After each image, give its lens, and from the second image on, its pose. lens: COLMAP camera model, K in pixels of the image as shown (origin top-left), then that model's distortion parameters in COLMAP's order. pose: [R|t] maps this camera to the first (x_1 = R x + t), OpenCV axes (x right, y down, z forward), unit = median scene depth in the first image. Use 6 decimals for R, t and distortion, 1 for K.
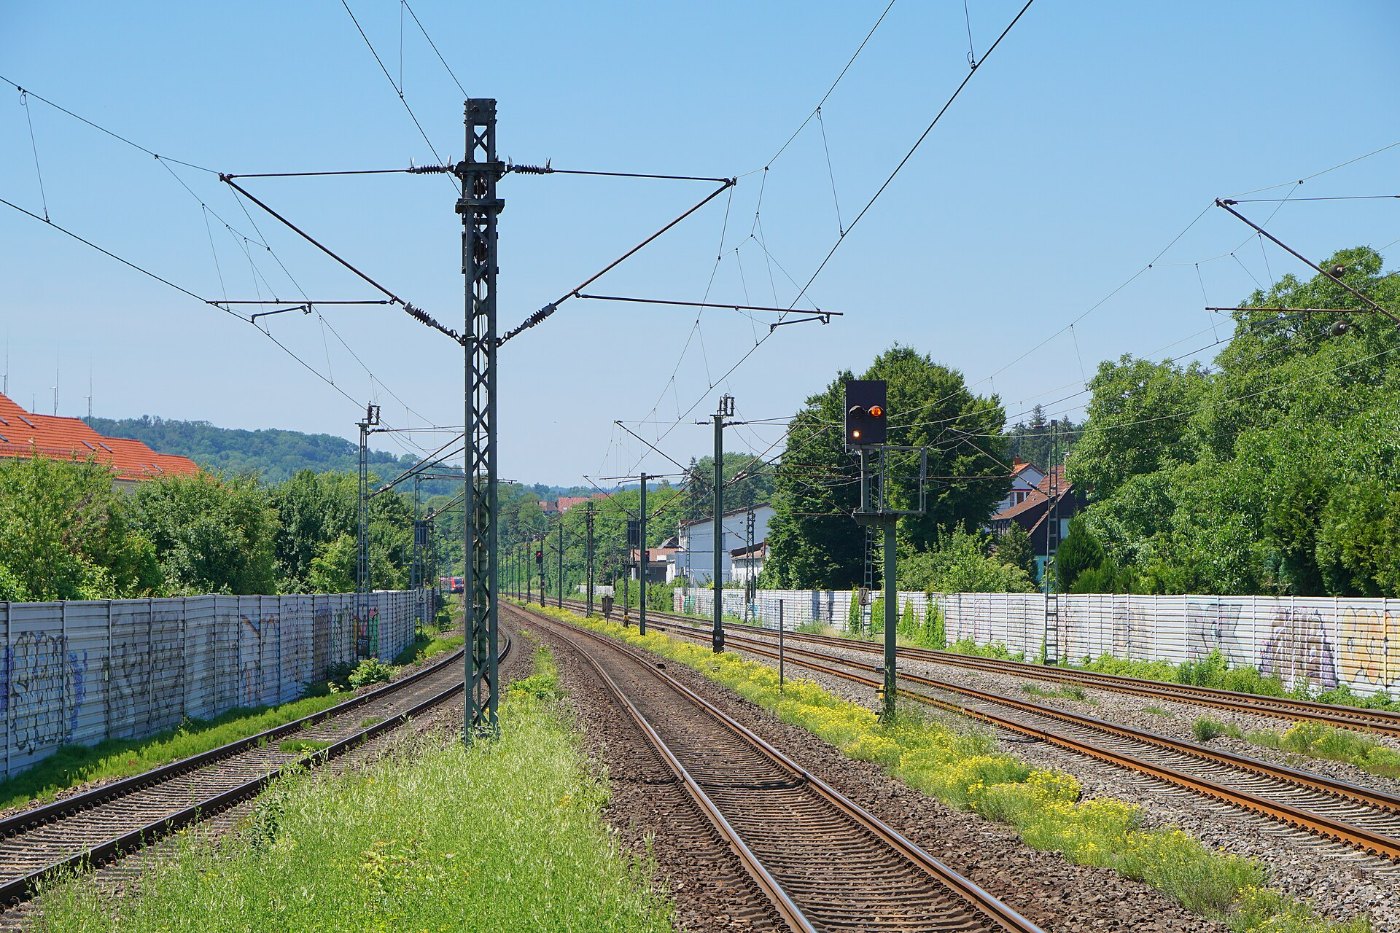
lens RADIAL K [[4182.8, 0, 696.6], [0, 4182.8, 499.6], [0, 0, 1]] dist [-0.010276, 0.034929]
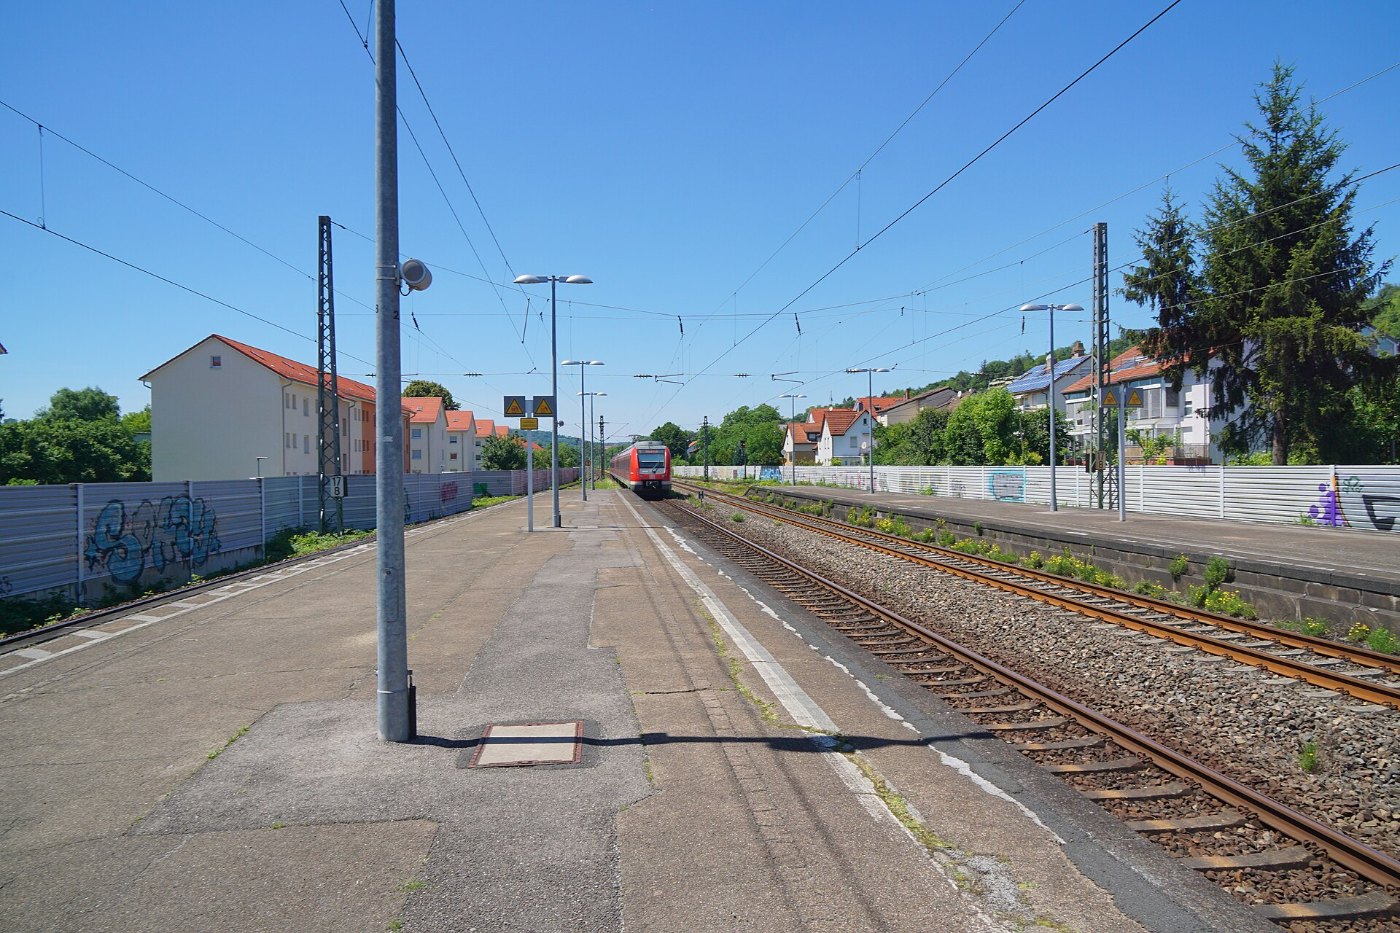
lens RADIAL K [[942.9, 0, 700.0], [0, 942.9, 466.5], [0, 0, 1]] dist [-0.022221, 0.003140]
pose [[0.997609, -0.015251, 0.067404, 0.006777], [0.013749, 0.999648, 0.022703, -0.006556], [-0.067727, -0.021722, 0.997467, -0.307421]]
